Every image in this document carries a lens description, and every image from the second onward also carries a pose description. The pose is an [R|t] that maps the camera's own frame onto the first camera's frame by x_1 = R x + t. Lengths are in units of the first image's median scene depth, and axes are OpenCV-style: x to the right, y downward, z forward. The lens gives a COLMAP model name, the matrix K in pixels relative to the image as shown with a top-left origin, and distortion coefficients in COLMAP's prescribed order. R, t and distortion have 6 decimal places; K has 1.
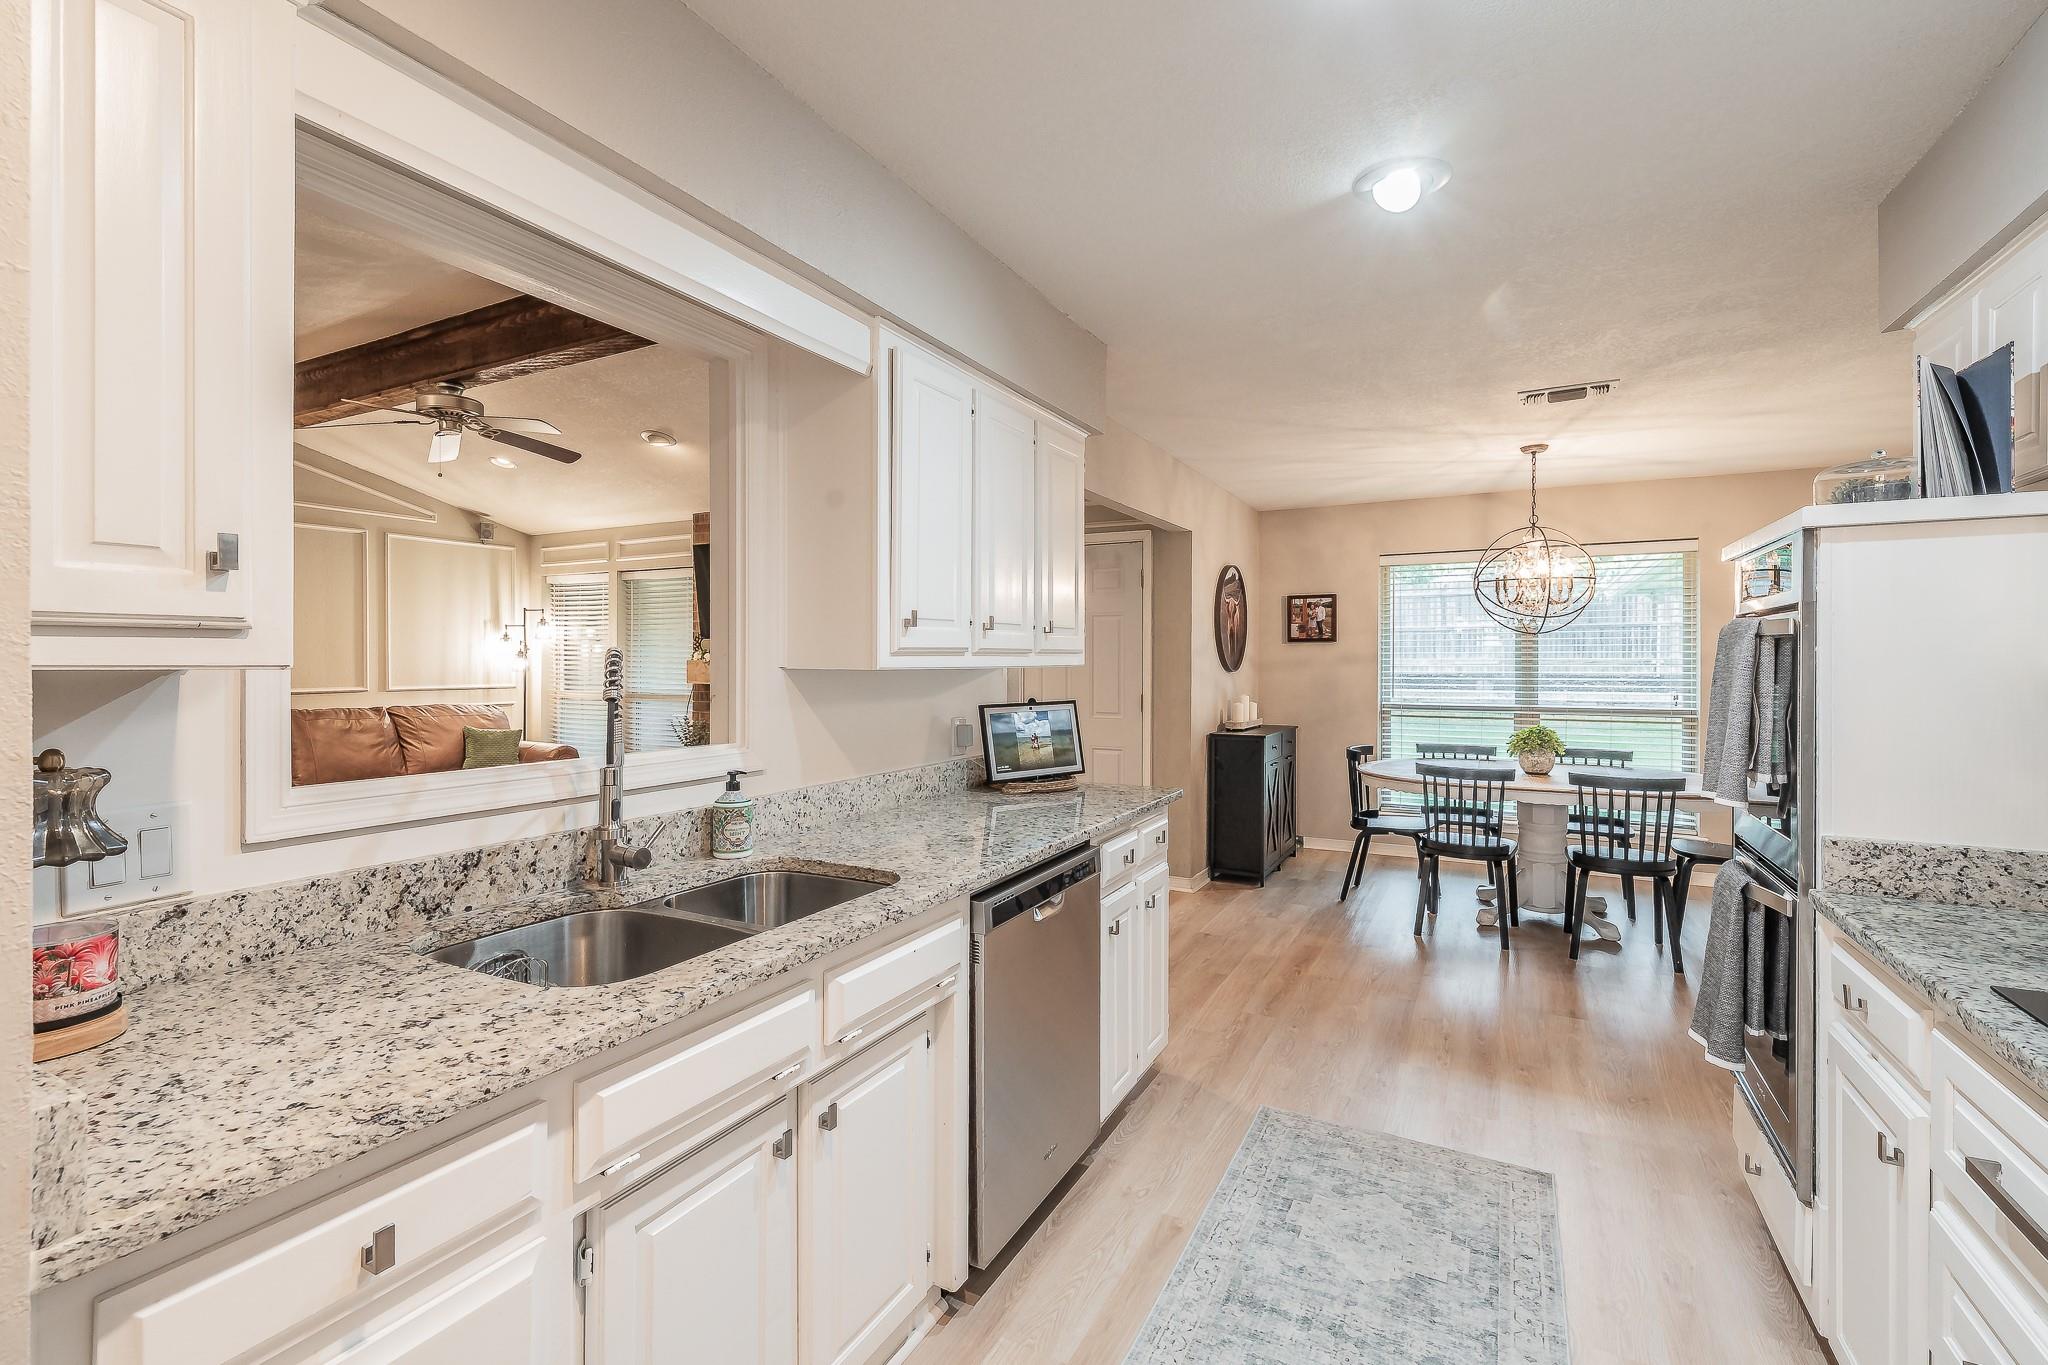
lens RADIAL K [[896.5, 0, 1013.2], [0, 896.5, 672.1], [0, 0, 1]] dist [-0.003698, -0.000154]
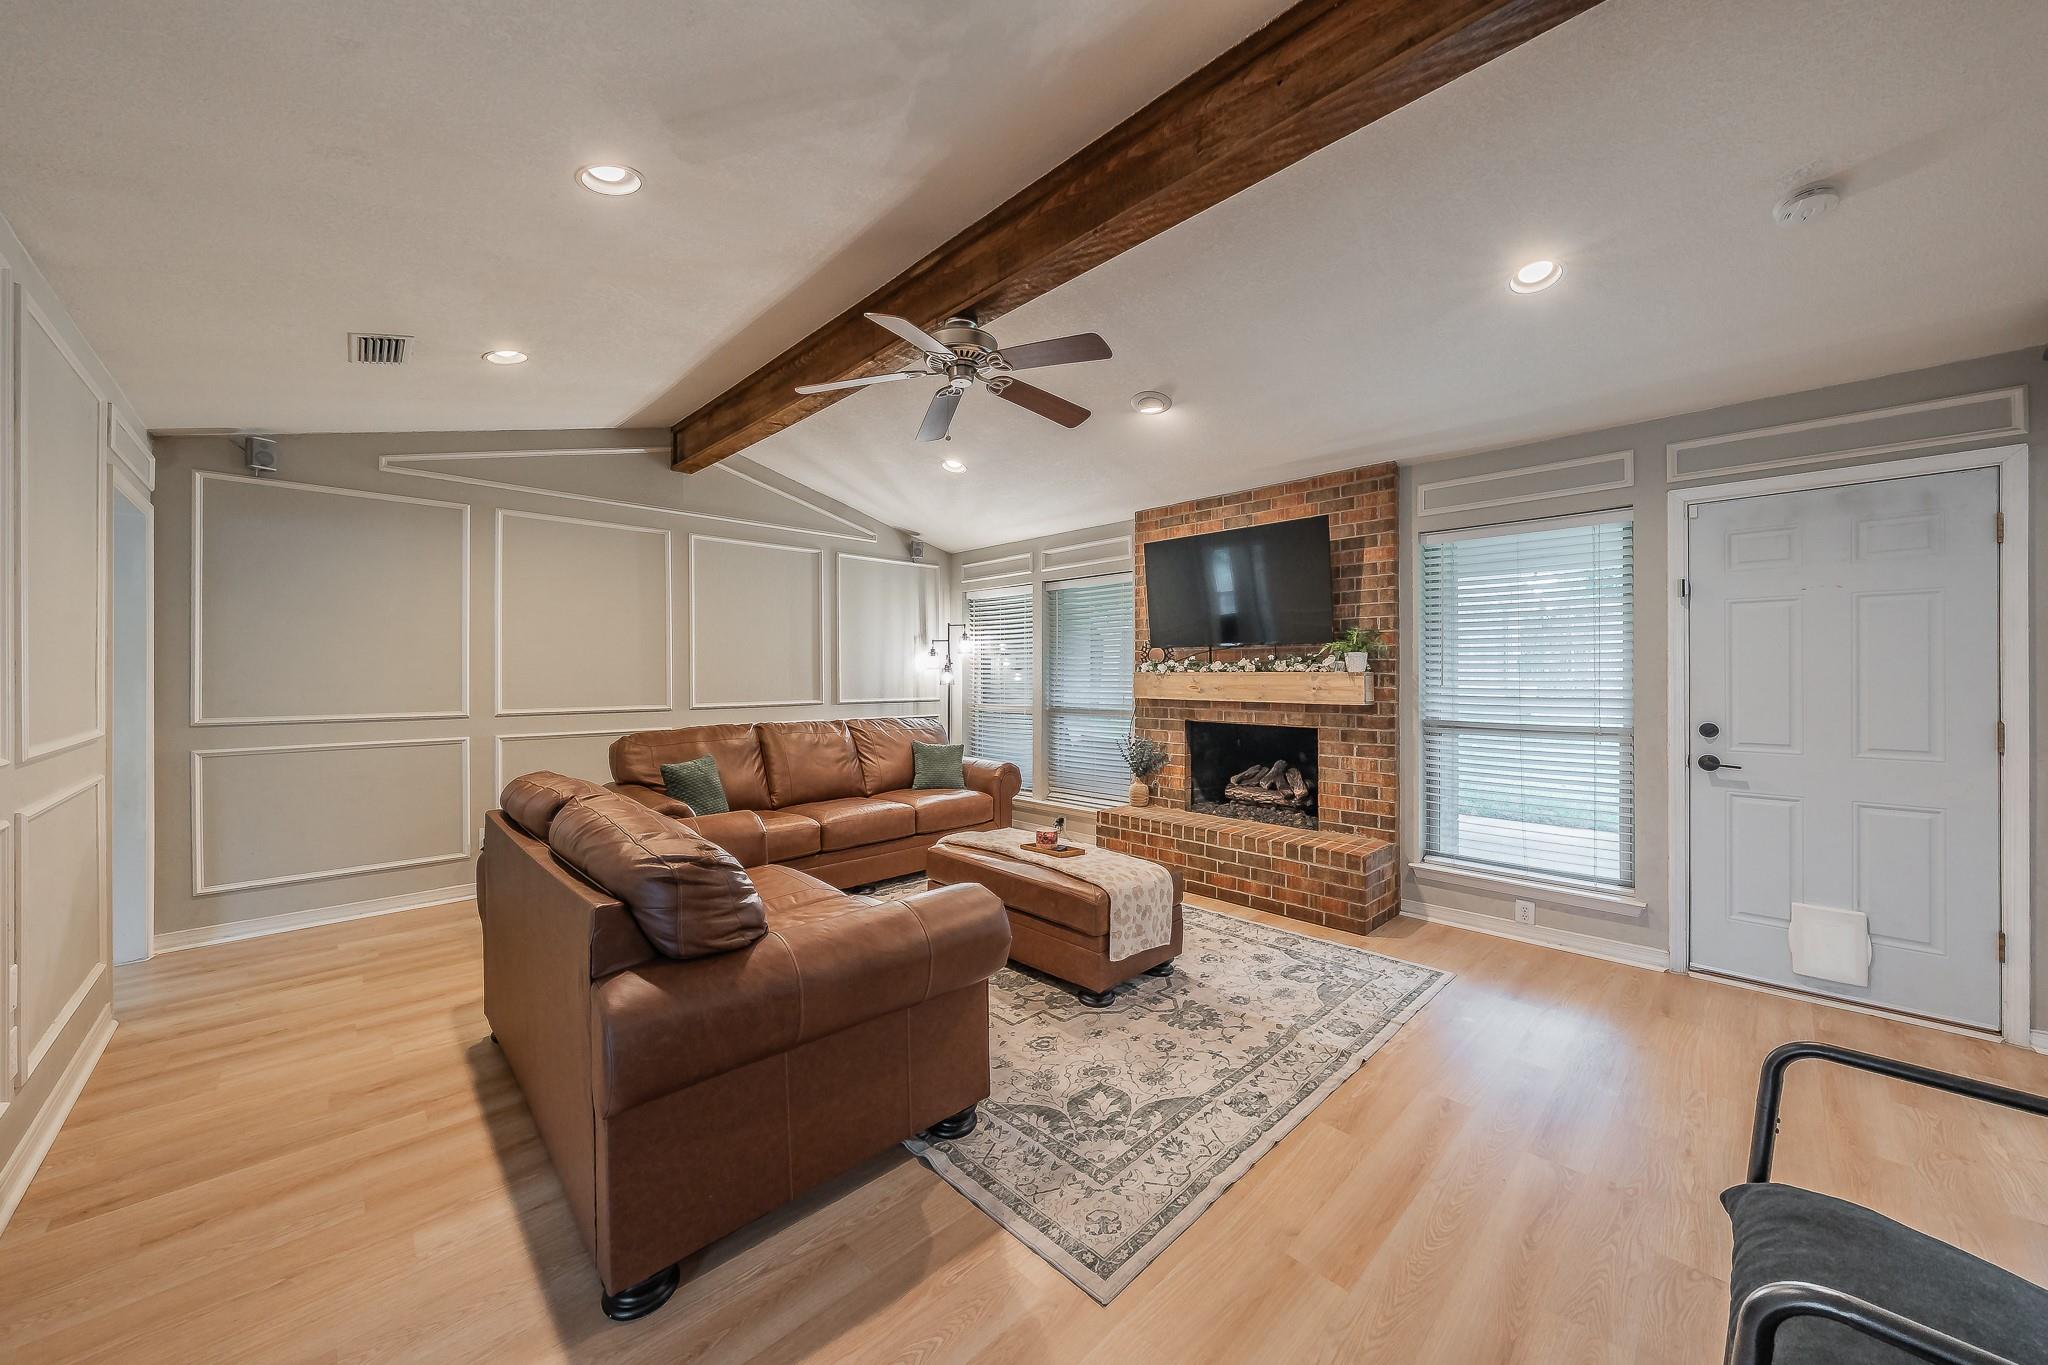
lens RADIAL K [[736.3, 0, 1031.8], [0, 736.3, 681.4], [0, 0, 1]] dist [0.000233, 0.000001]
pose [[0.957872, -0.003015, -0.287178, -0.236061], [0.000758, 0.999968, -0.007972, 0.002189], [0.287193, 0.007418, 0.957844, 0.243414]]
